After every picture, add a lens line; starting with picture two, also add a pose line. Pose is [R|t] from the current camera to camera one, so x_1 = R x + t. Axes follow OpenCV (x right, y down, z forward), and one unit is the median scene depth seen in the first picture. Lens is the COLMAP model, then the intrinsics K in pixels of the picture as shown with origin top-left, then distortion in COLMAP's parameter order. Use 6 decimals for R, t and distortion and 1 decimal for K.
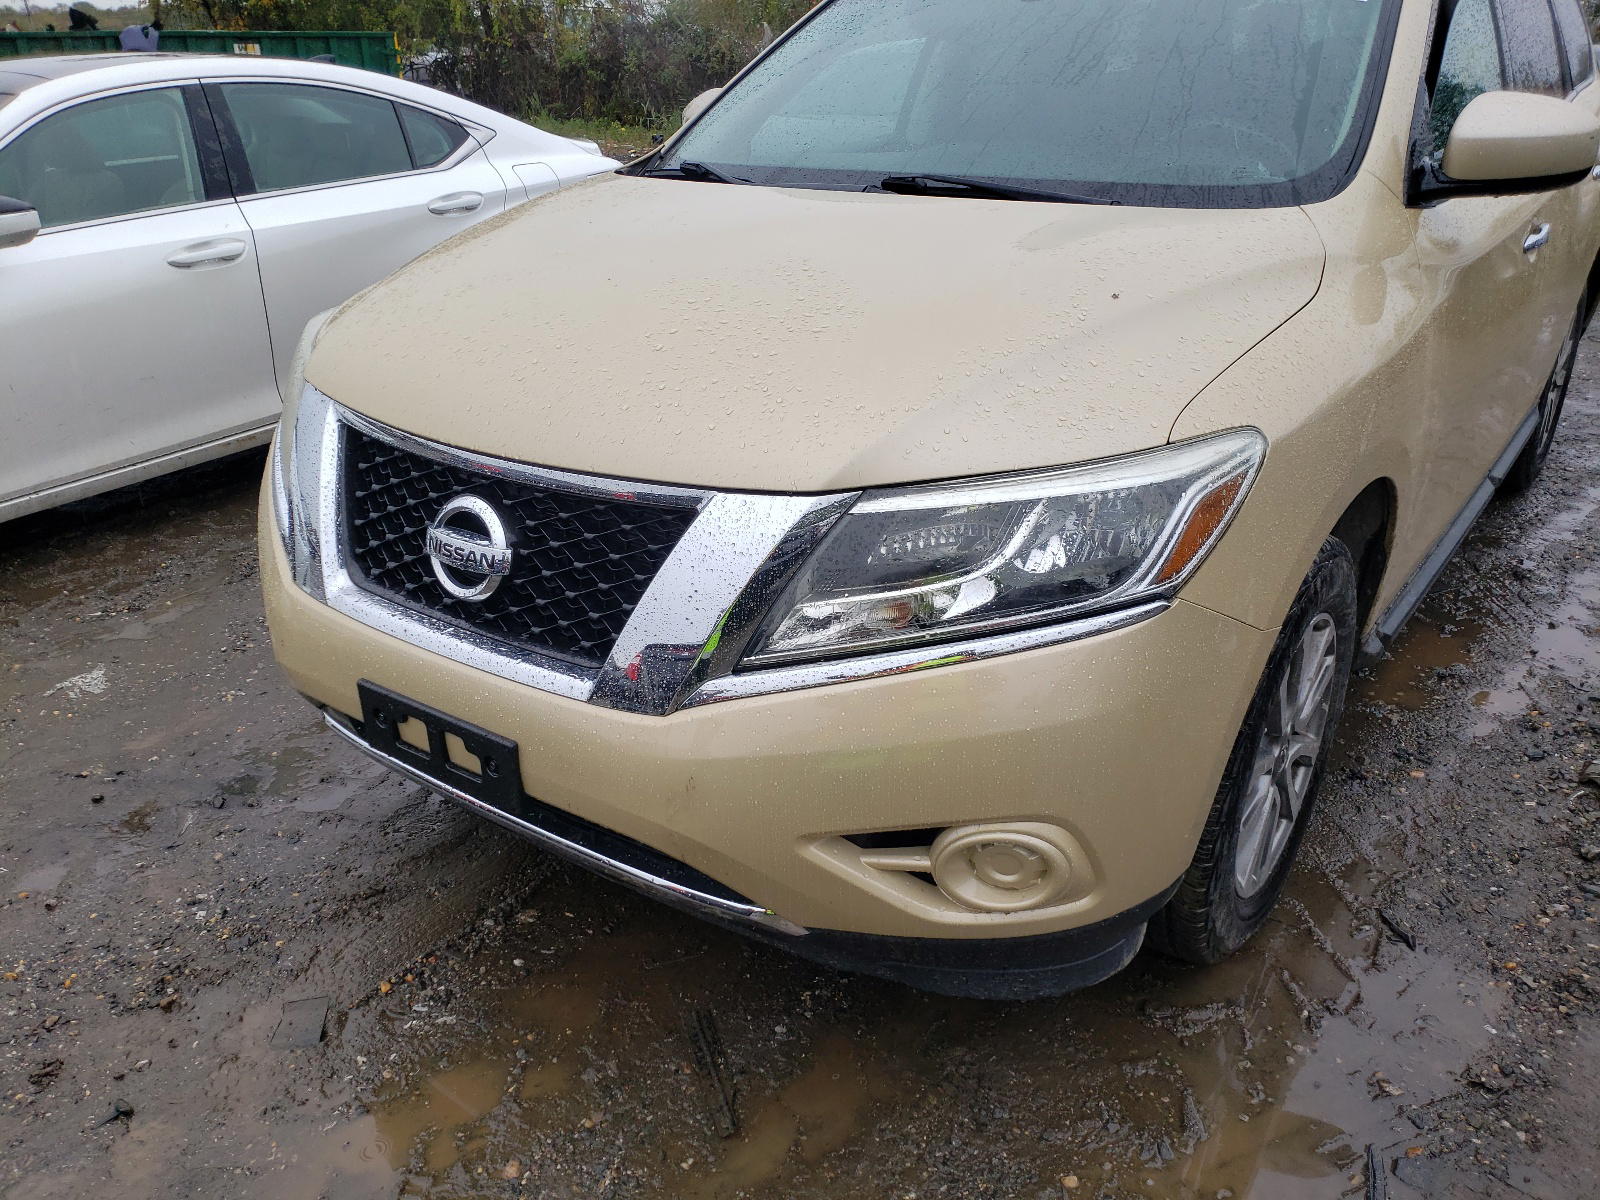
lens RADIAL K [[1260.9, 0, 800.0], [0, 1260.9, 600.0], [0, 0, 1]] dist [0.057515, -0.066263]
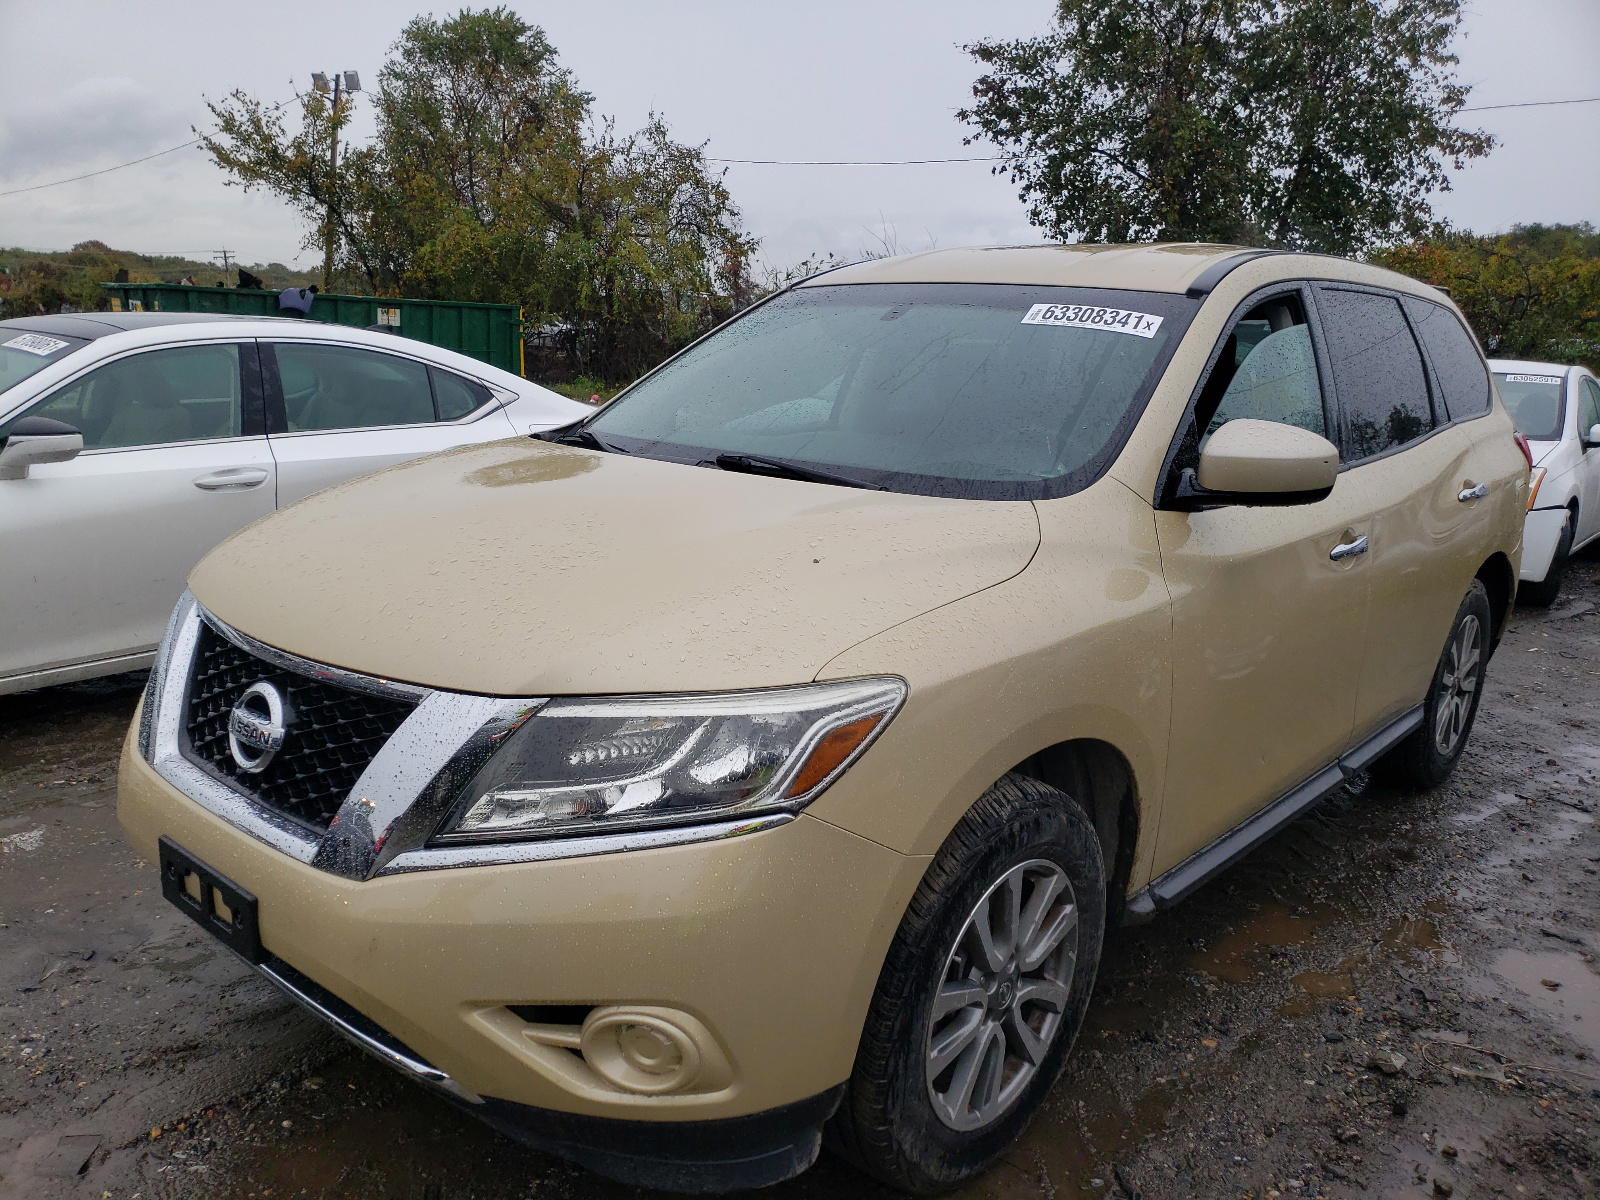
lens RADIAL K [[1257.0, 0, 800.0], [0, 1257.0, 600.0], [0, 0, 1]] dist [0.028422, -0.004189]
pose [[0.993685, 0.076340, -0.082231, 0.275152], [-0.091288, 0.976165, -0.196895, 0.024803], [0.065240, 0.203159, 0.976970, -0.116060]]
